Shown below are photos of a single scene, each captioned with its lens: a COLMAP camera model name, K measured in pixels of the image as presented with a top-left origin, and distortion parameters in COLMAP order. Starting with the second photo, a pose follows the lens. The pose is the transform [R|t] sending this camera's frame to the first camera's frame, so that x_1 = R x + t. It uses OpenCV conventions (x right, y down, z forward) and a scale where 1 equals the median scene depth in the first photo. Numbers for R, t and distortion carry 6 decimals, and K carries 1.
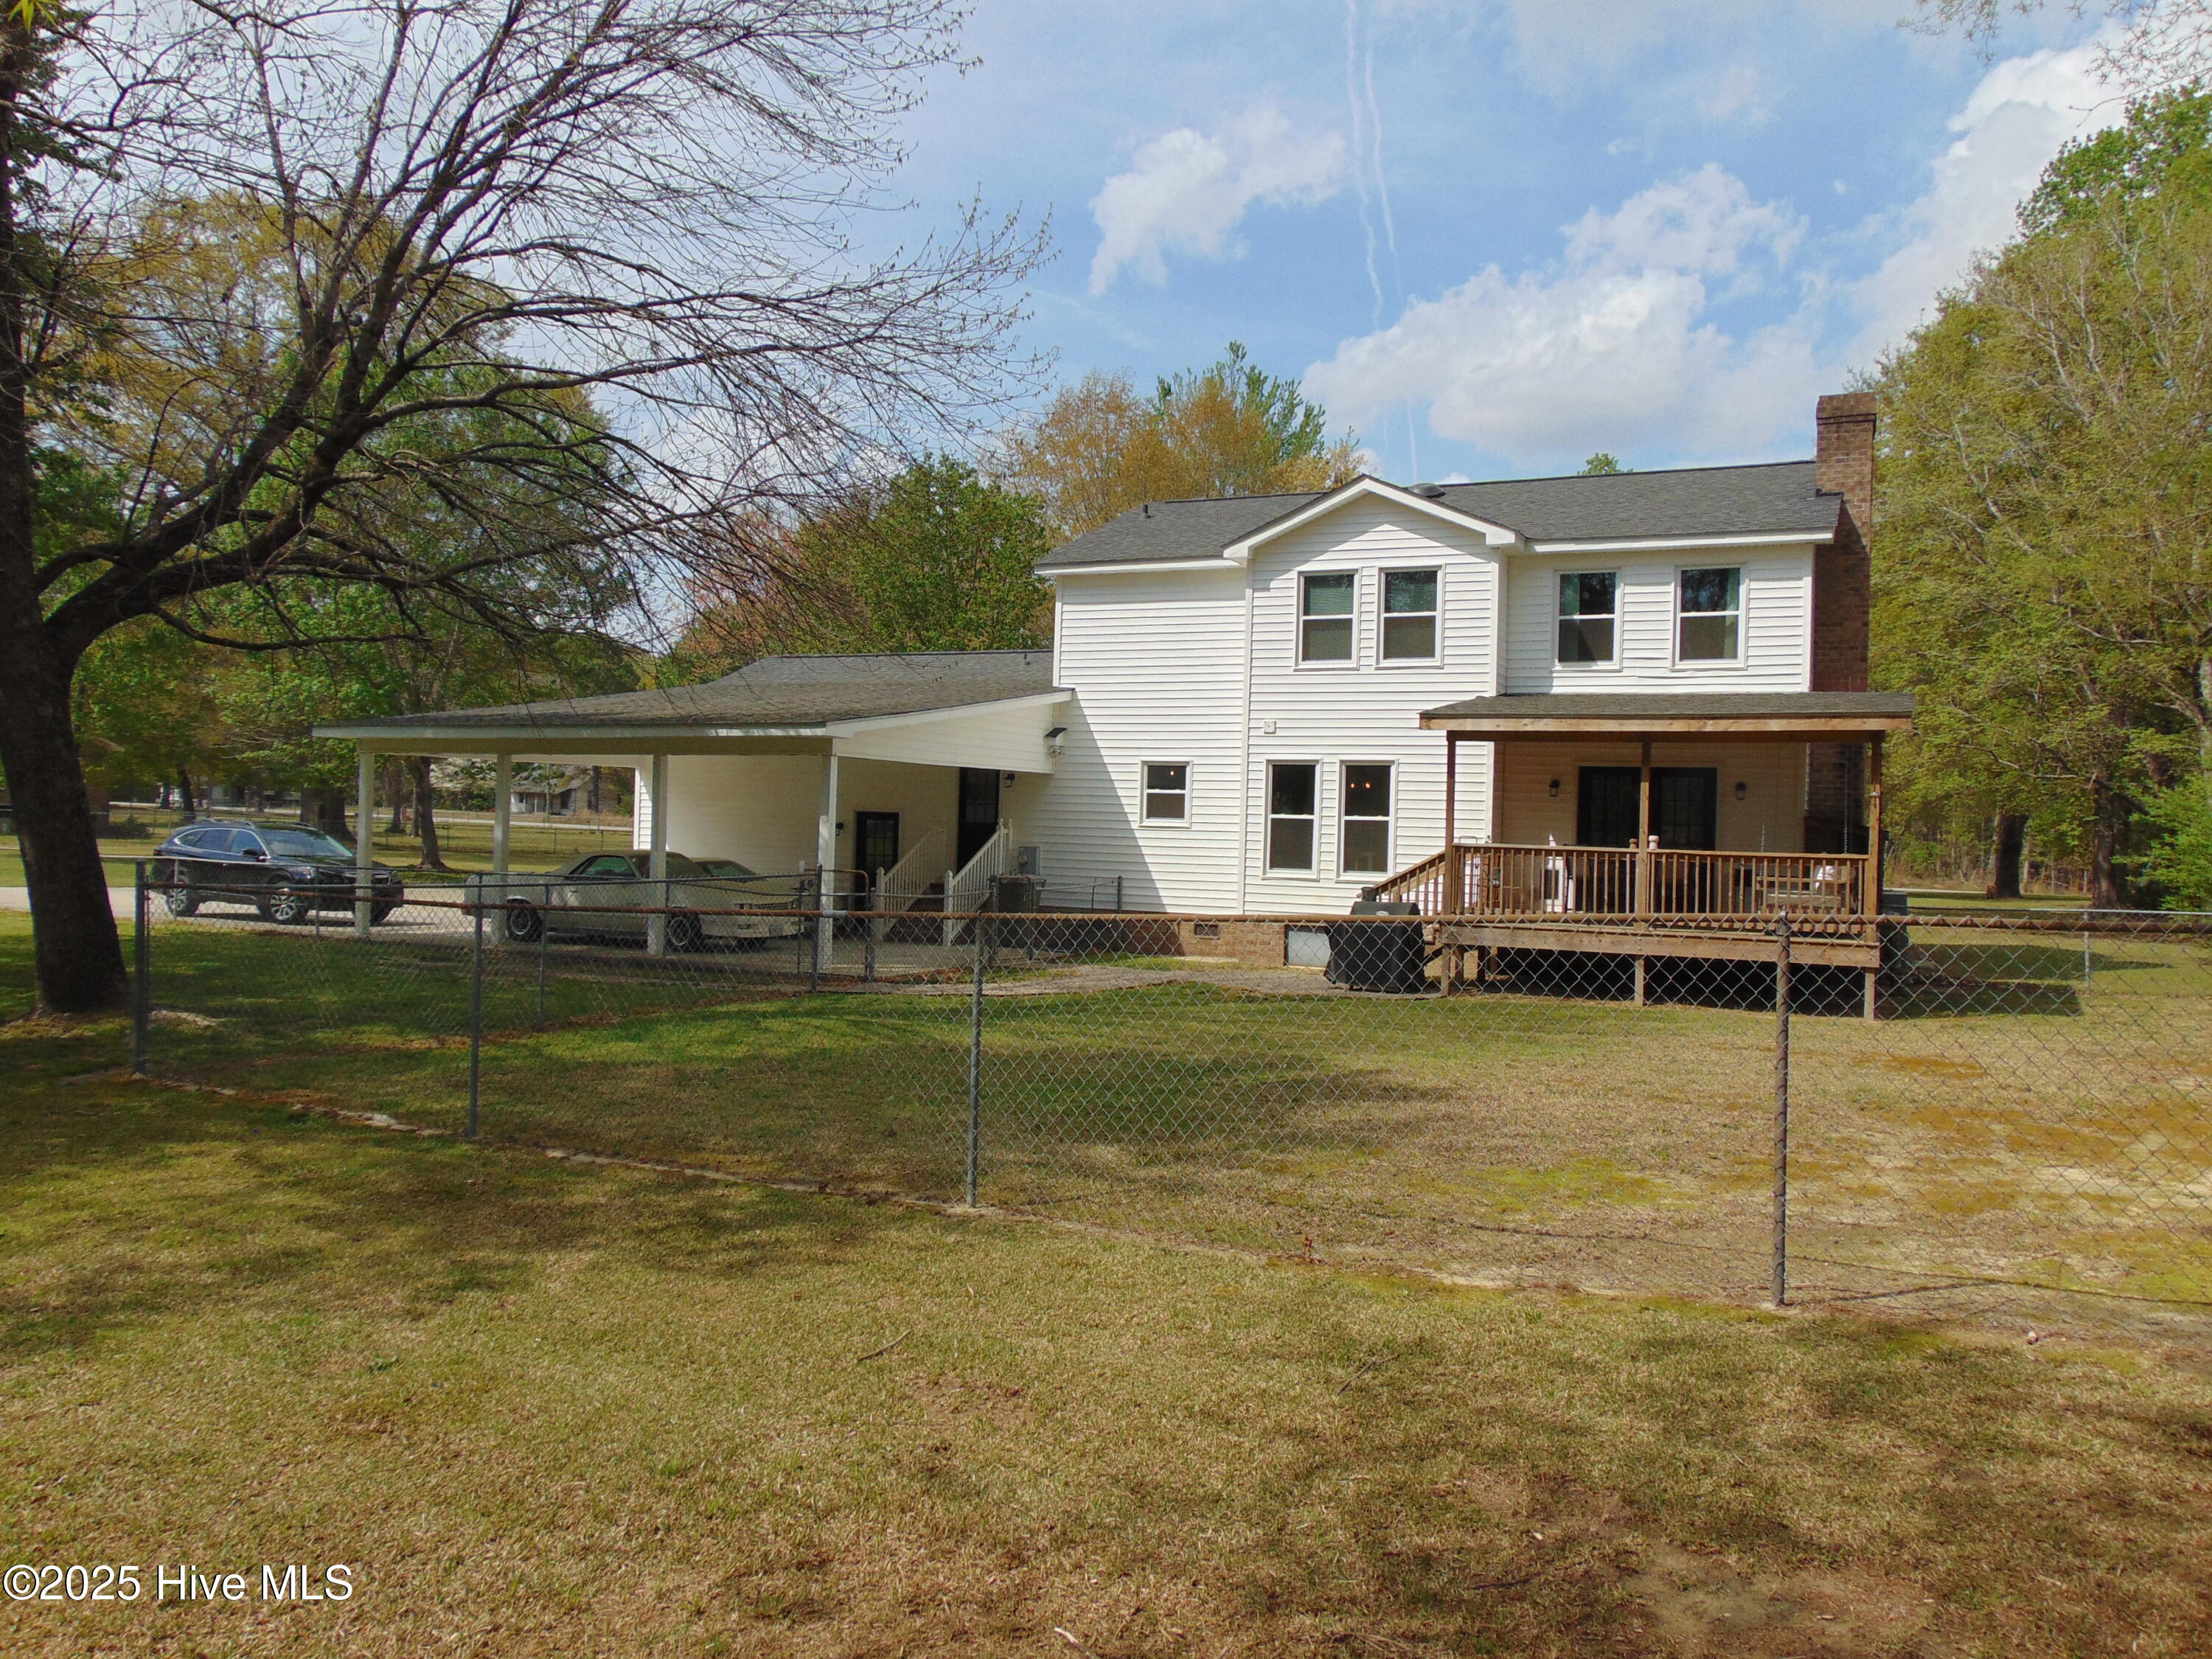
lens RADIAL K [[1653.4, 0, 1108.3], [0, 1653.4, 815.0], [0, 0, 1]] dist [-0.041320, 0.075037]
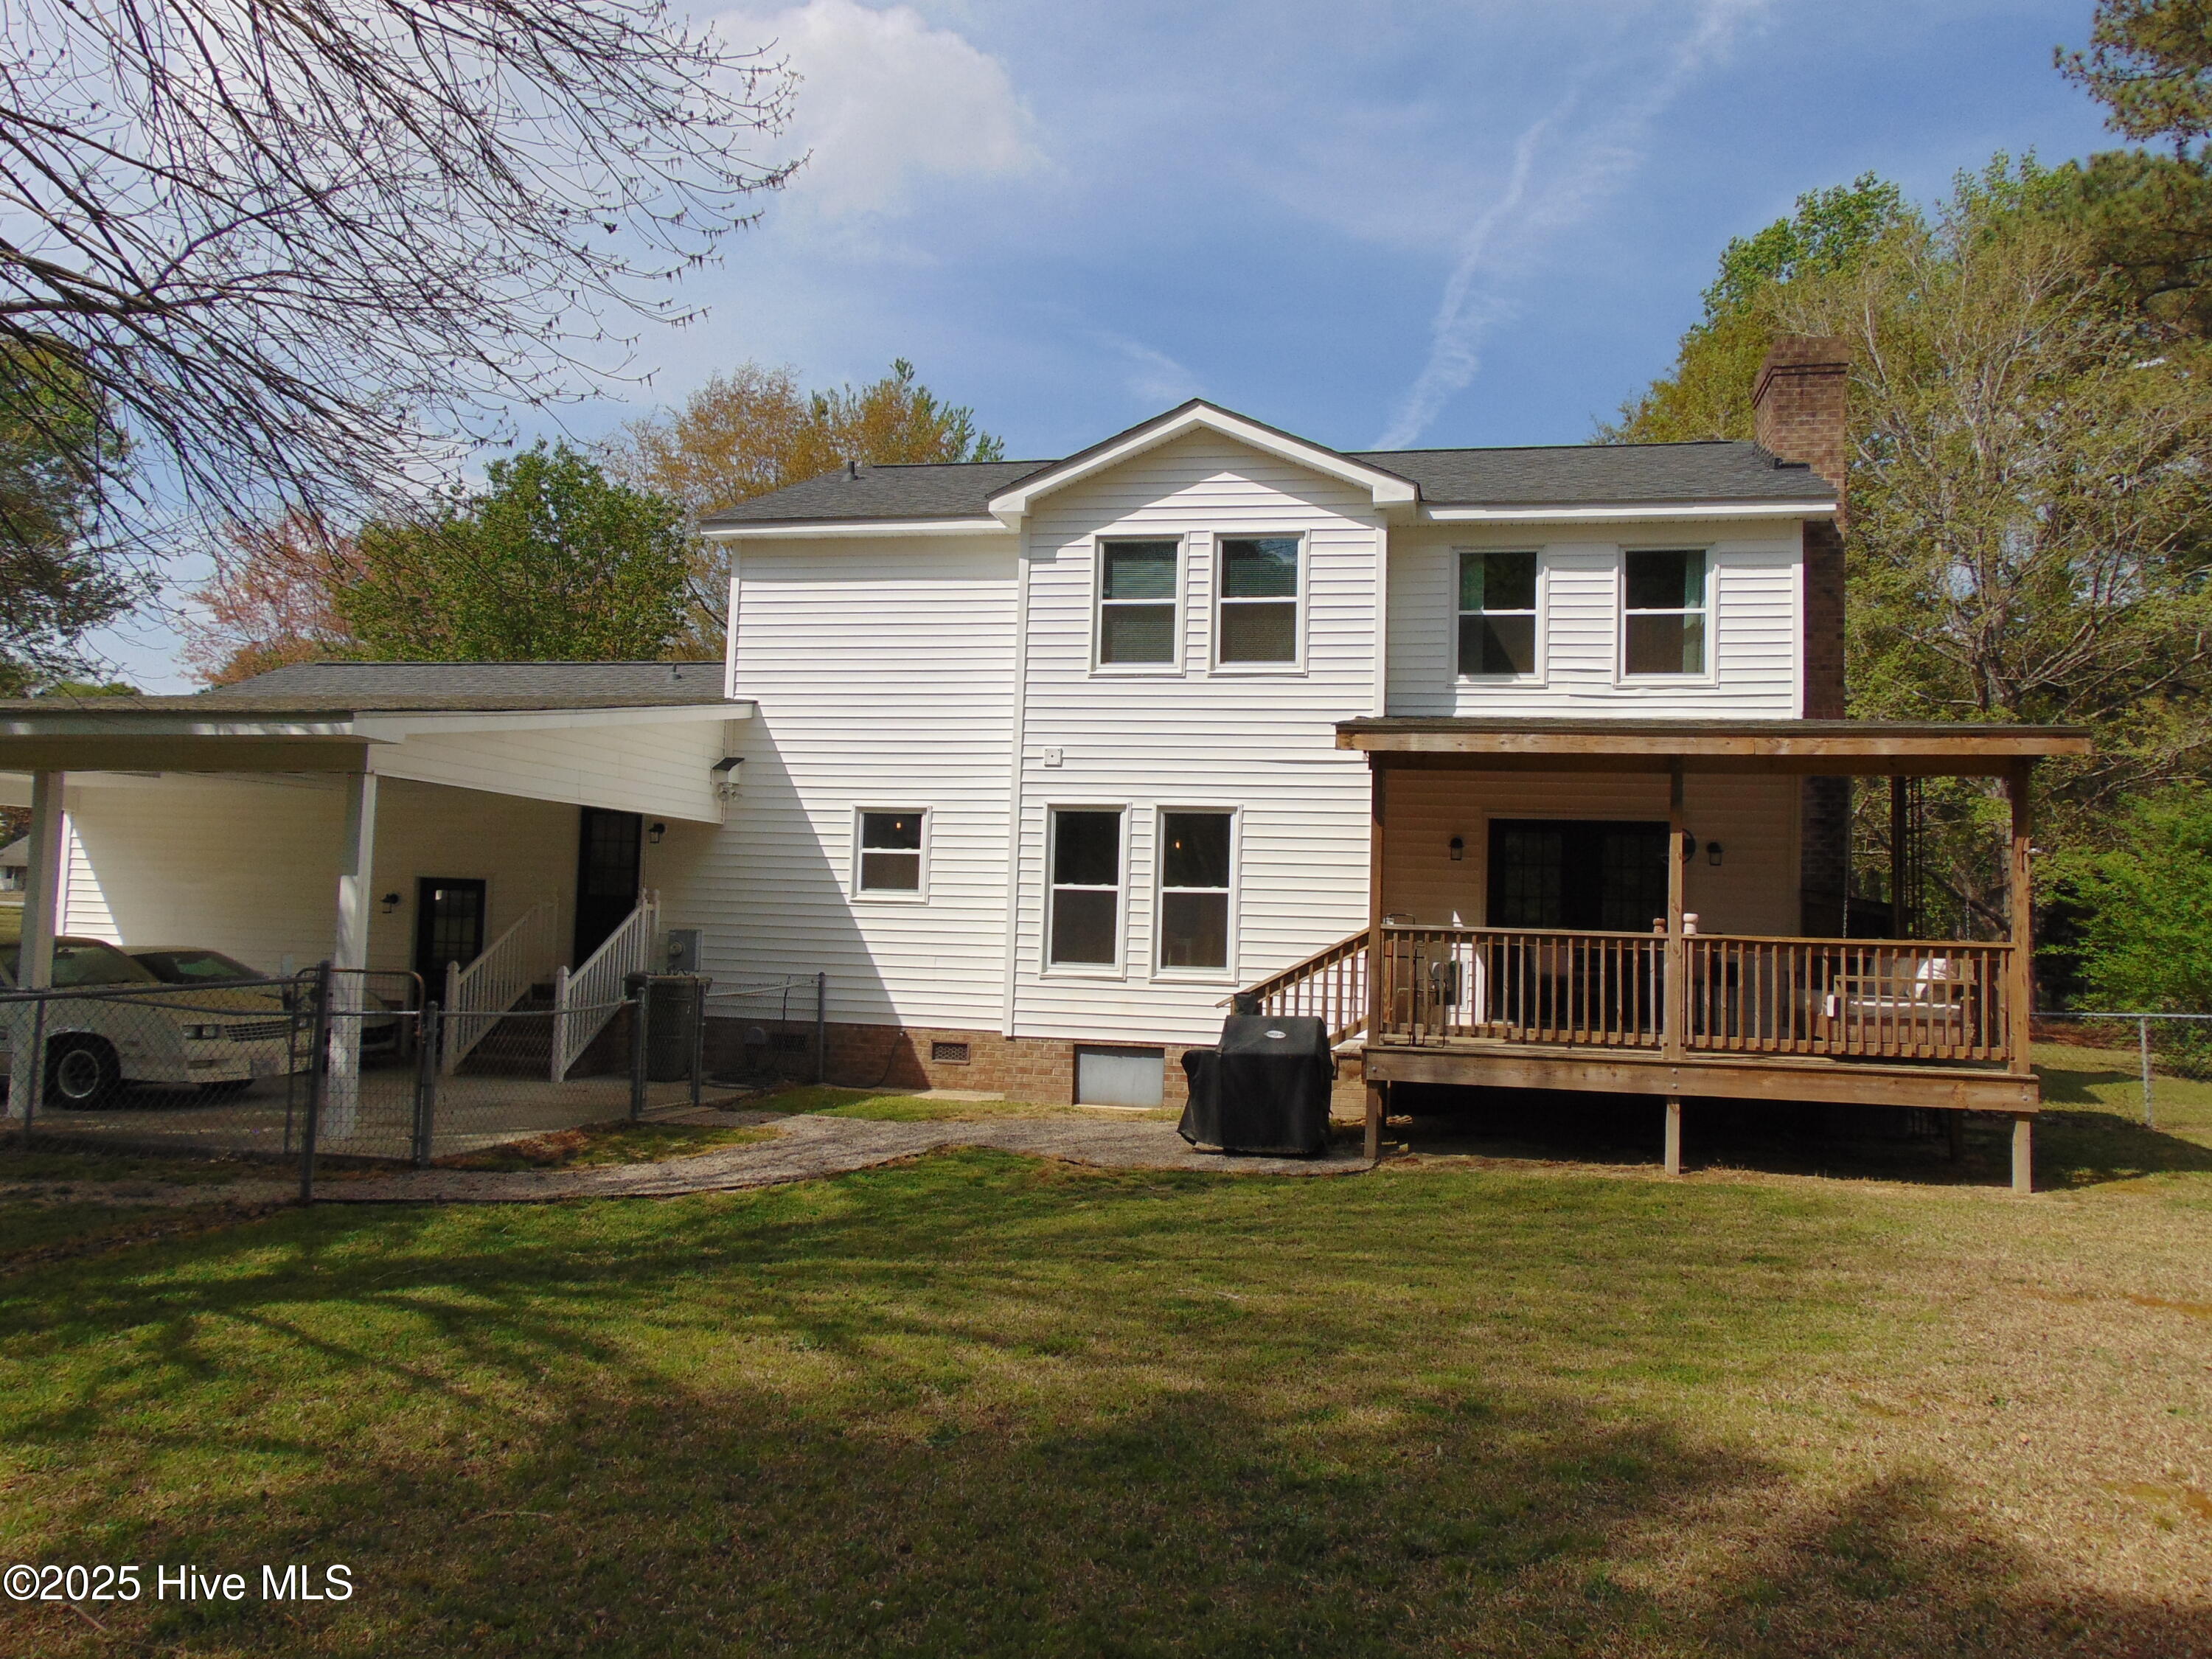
lens RADIAL K [[1656.2, 0, 1105.6], [0, 1656.2, 808.5], [0, 0, 1]] dist [-0.032525, 0.057748]
pose [[0.973063, 0.018017, 0.229835, -0.041305], [-0.005001, 0.998356, -0.057091, 0.007866], [-0.230486, 0.054404, 0.971554, 0.332672]]
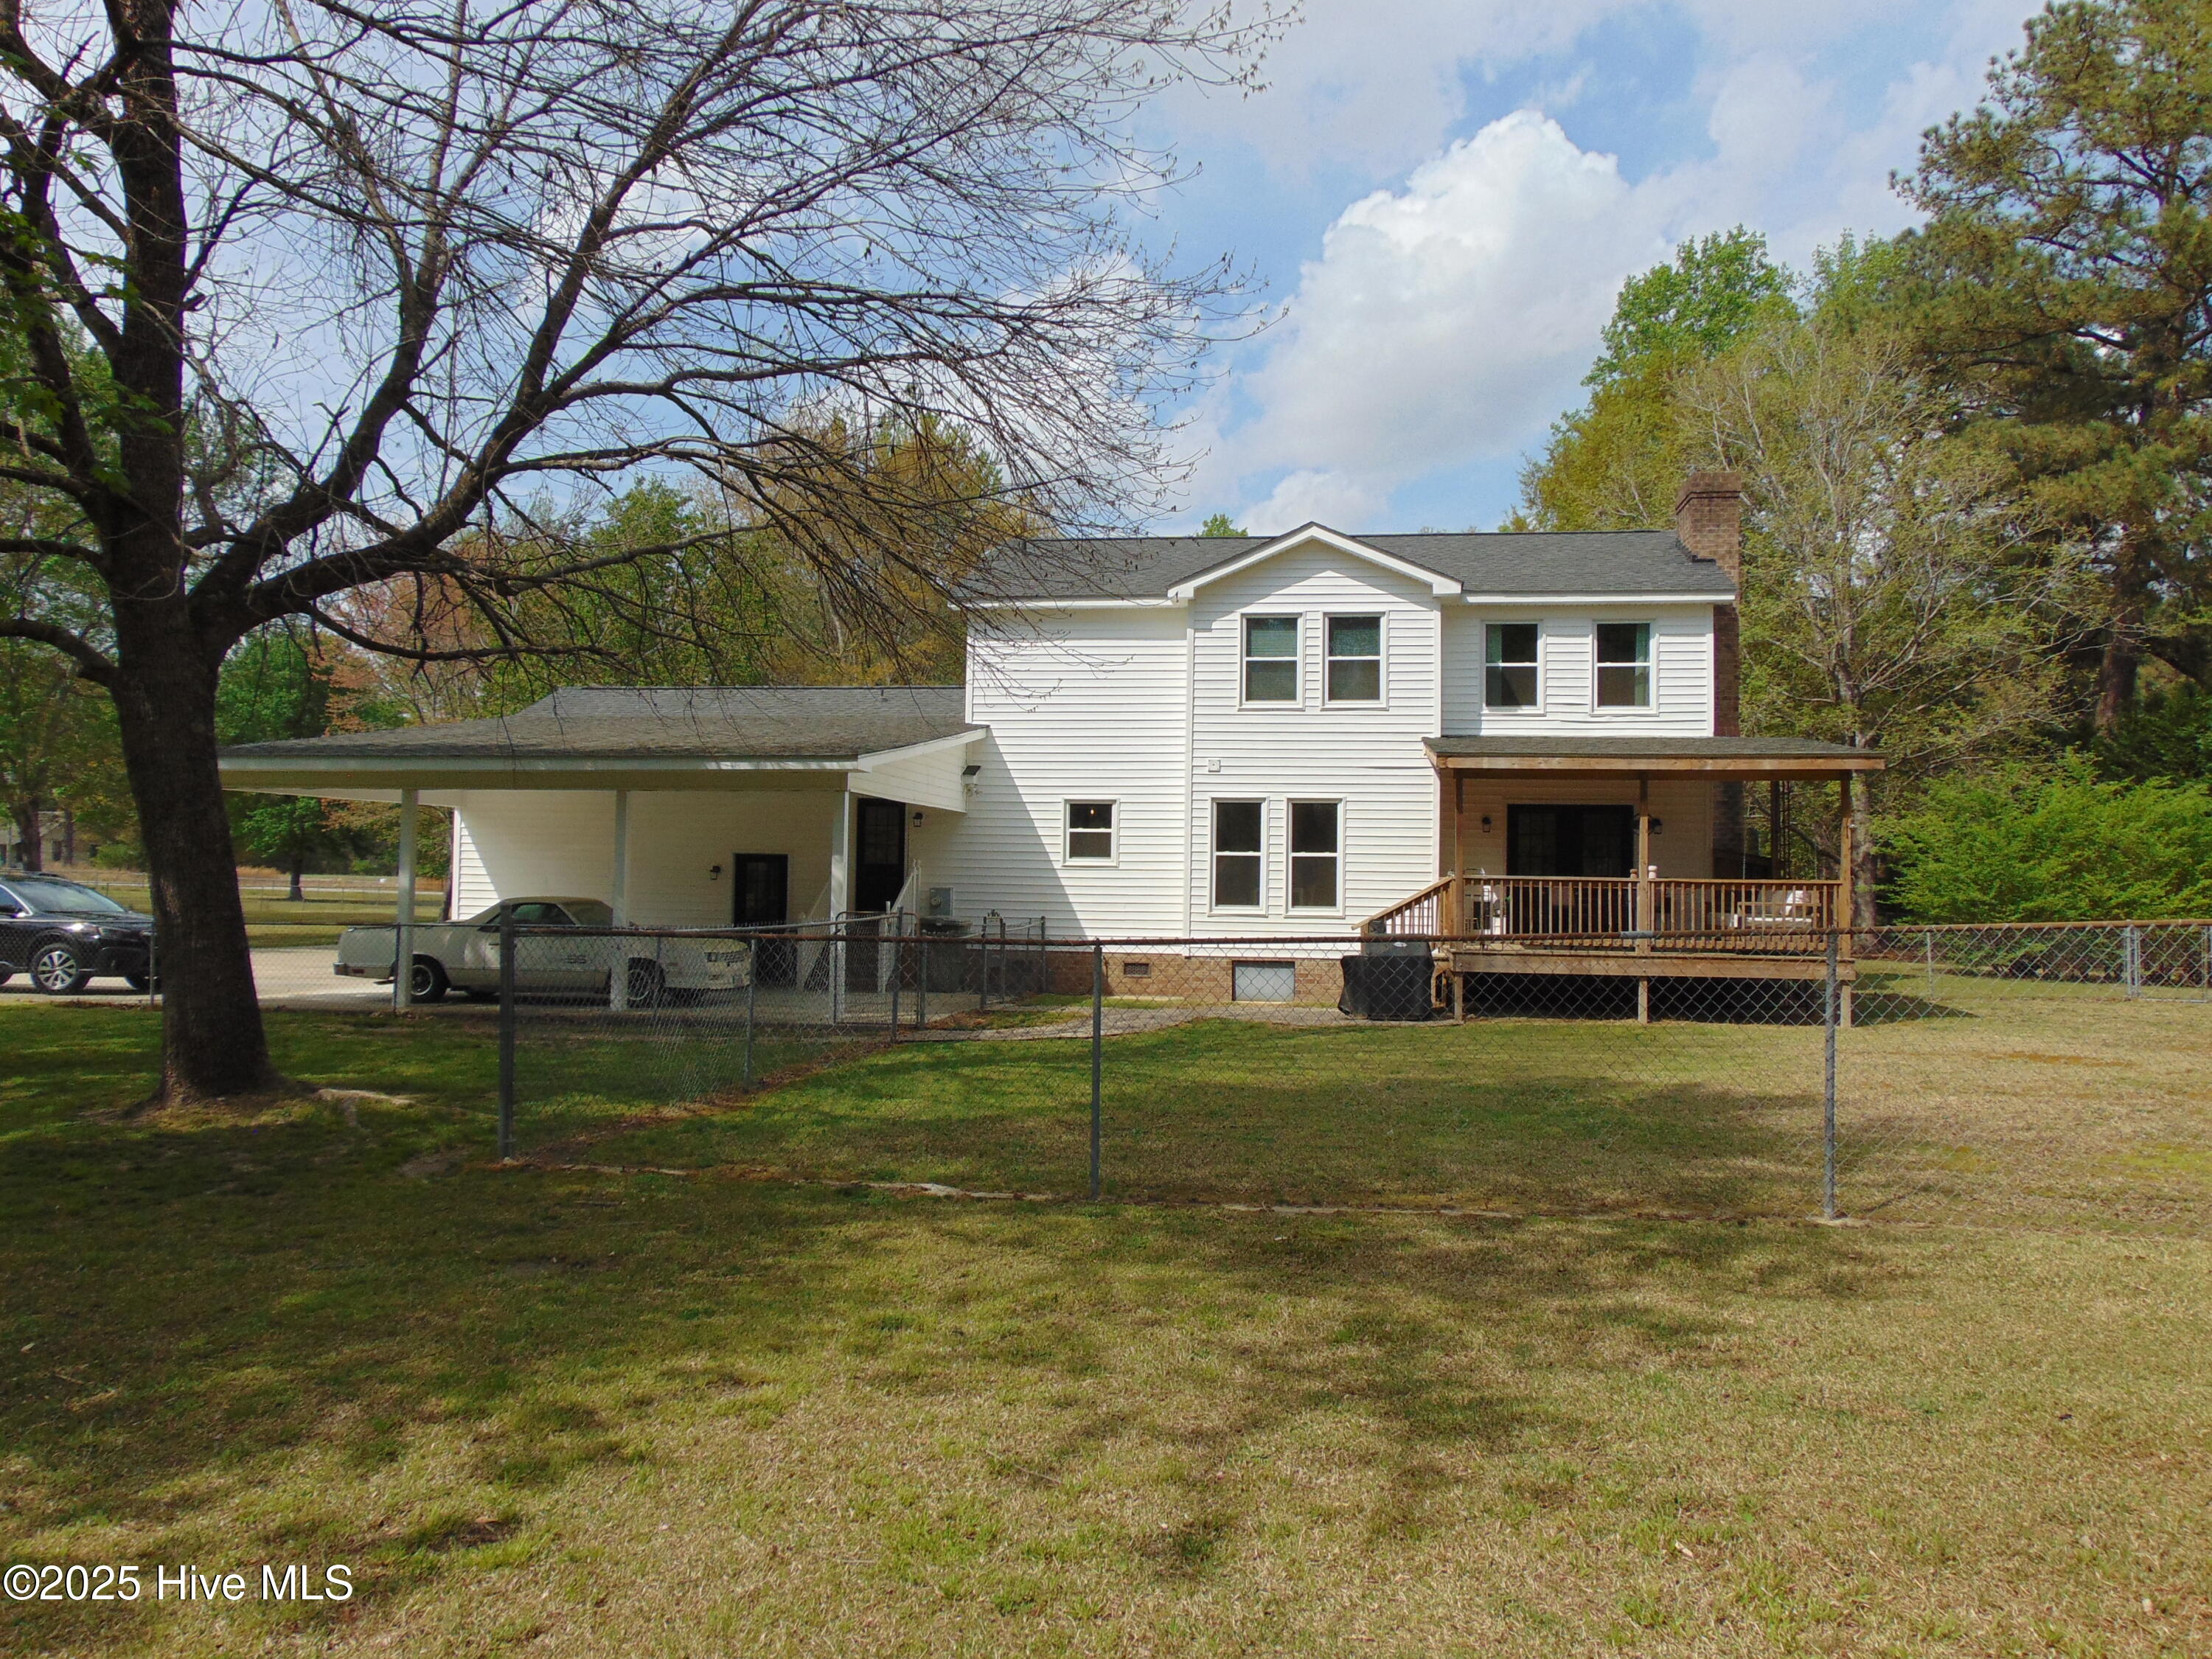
lens RADIAL K [[1653.4, 0, 1108.3], [0, 1653.4, 815.0], [0, 0, 1]] dist [-0.041320, 0.075037]
pose [[0.955709, -0.001341, 0.294312, -0.270719], [0.010042, 0.999556, -0.028058, 0.004932], [-0.294143, 0.029771, 0.955298, 0.054300]]
